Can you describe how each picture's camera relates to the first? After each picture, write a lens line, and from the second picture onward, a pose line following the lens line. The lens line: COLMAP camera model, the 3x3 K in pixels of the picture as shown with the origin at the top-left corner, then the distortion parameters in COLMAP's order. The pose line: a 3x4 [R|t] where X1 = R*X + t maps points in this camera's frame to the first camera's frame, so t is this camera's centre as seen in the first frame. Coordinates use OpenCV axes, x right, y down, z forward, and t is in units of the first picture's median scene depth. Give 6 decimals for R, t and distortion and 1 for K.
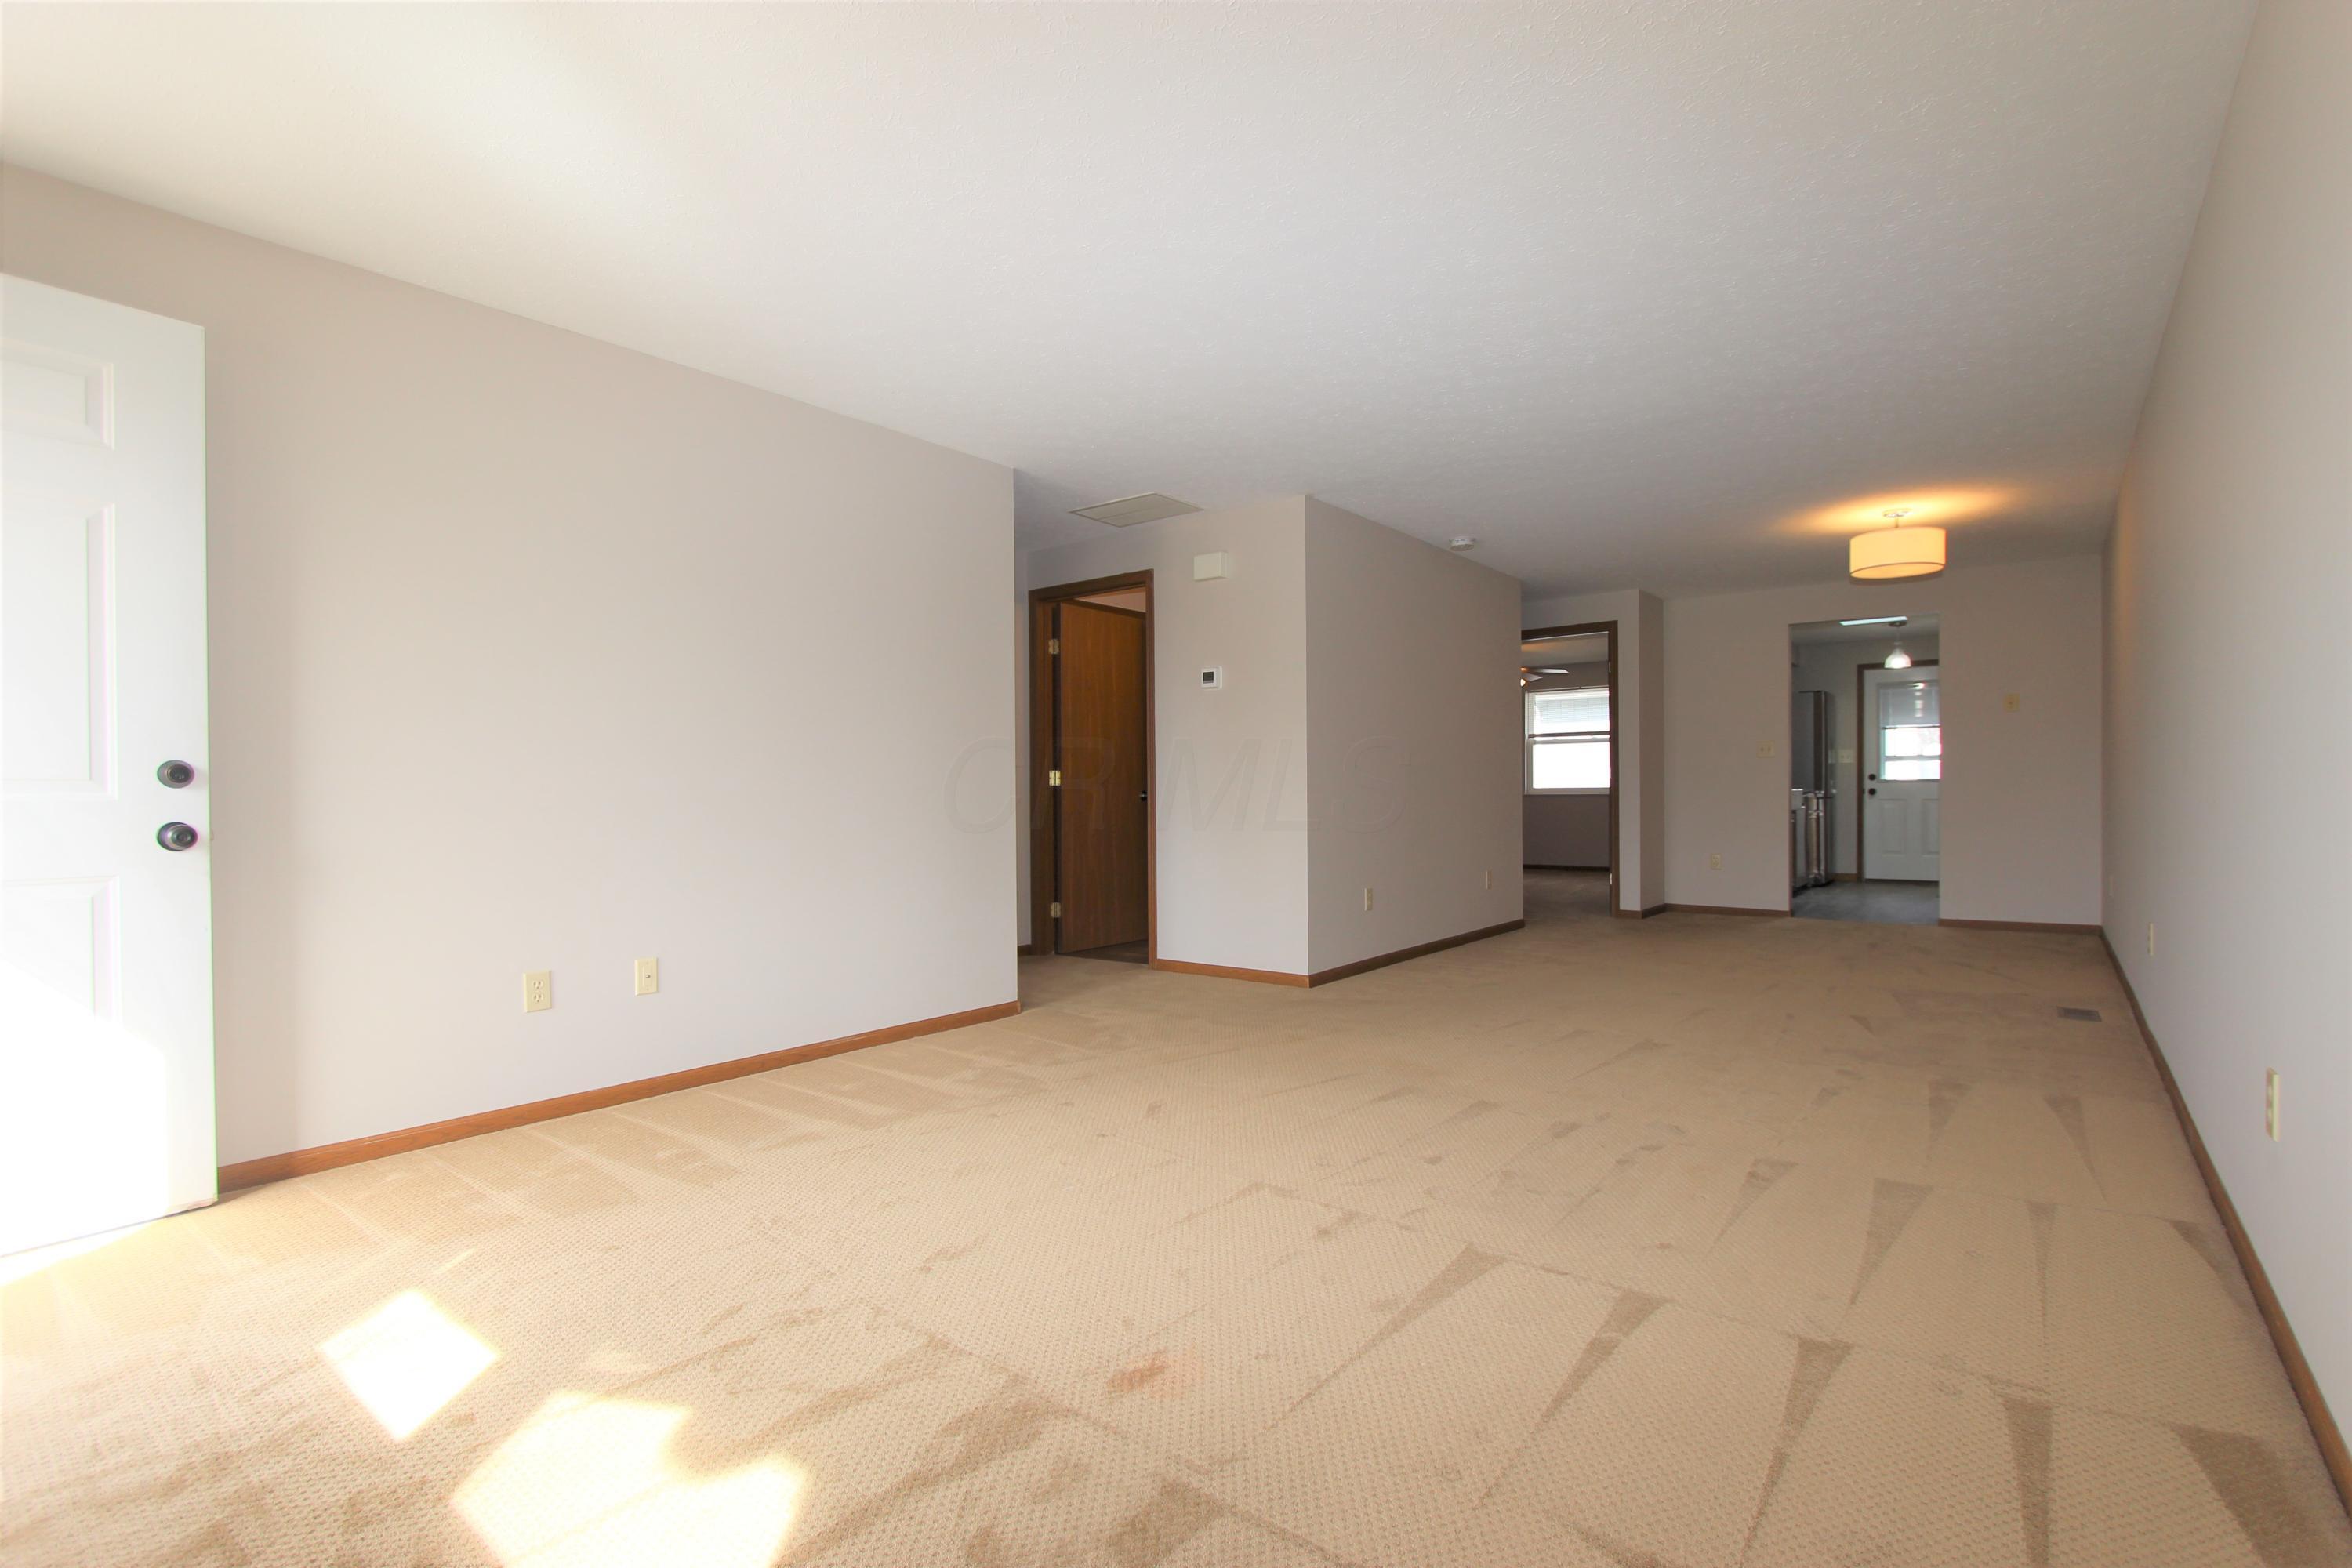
lens RADIAL K [[1088.7, 0, 1175.9], [0, 1088.7, 780.4], [0, 0, 1]] dist [-0.000265, 0.000054]
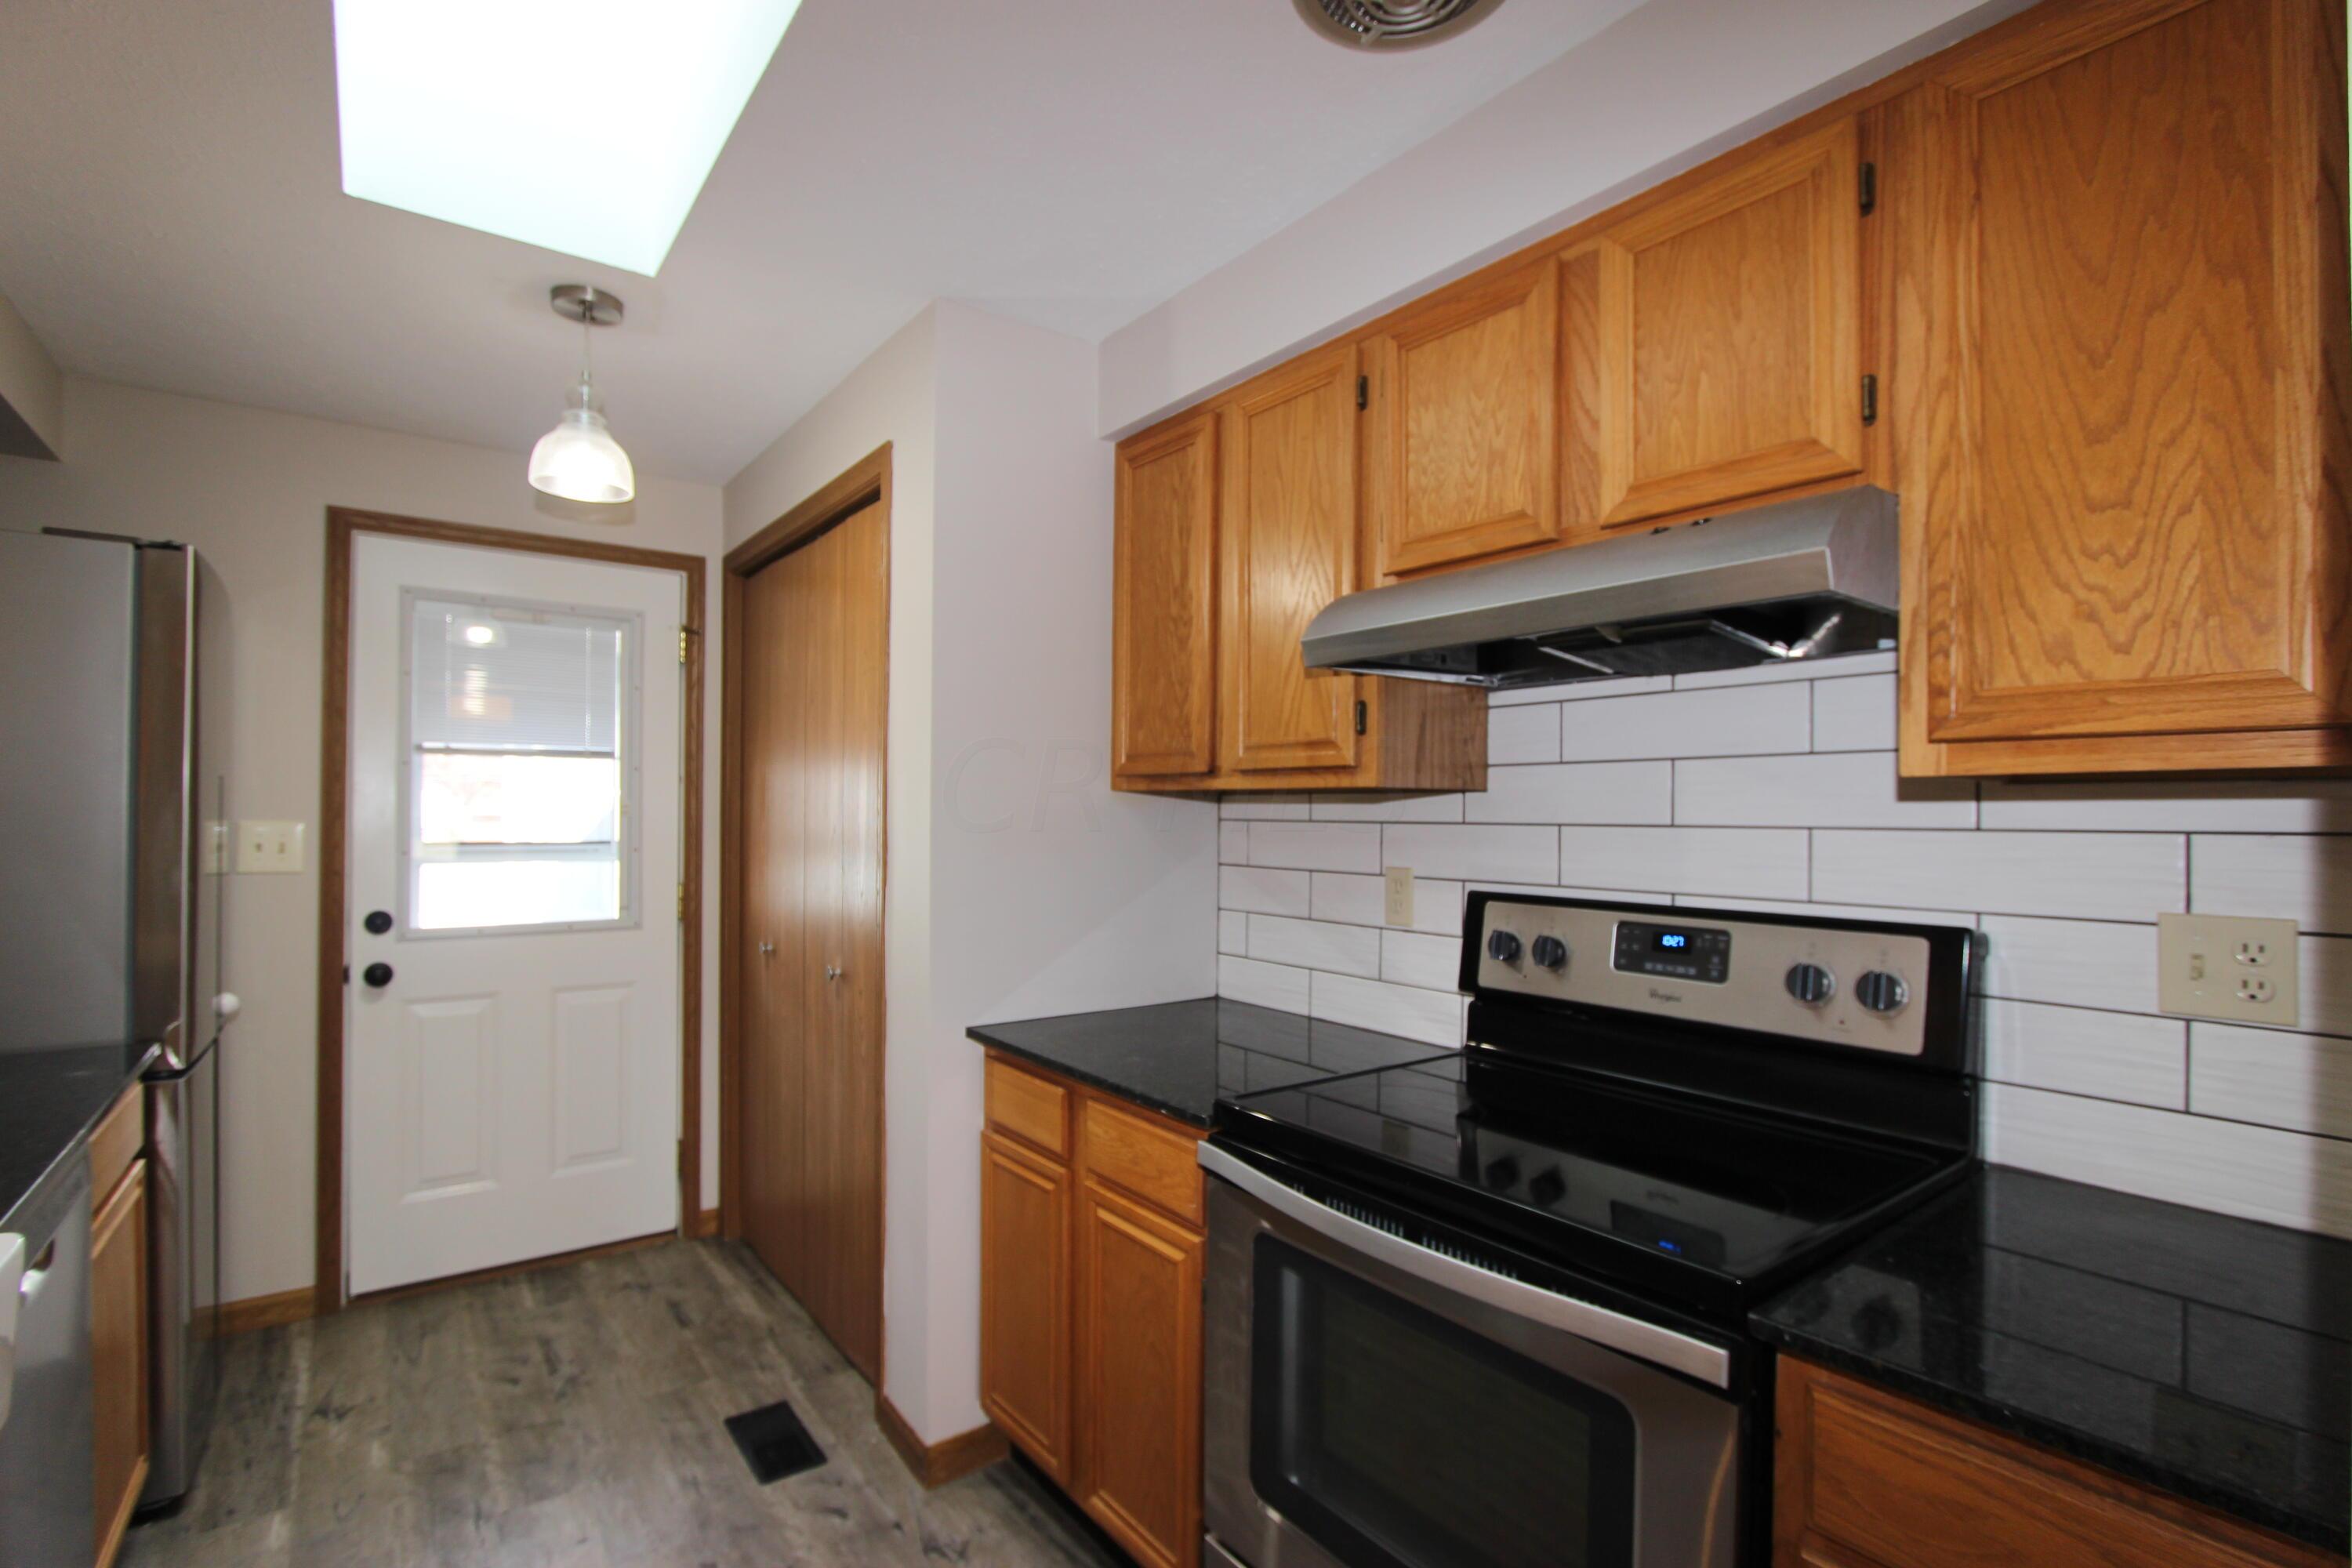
lens RADIAL K [[1088.7, 0, 1175.3], [0, 1088.7, 784.8], [0, 0, 1]] dist [-0.000265, 0.000054]
pose [[0.261140, 0.006530, 0.965279, 0.422509], [-0.003077, 0.999978, -0.005932, -0.037080], [-0.965296, -0.001421, 0.261155, 0.728319]]
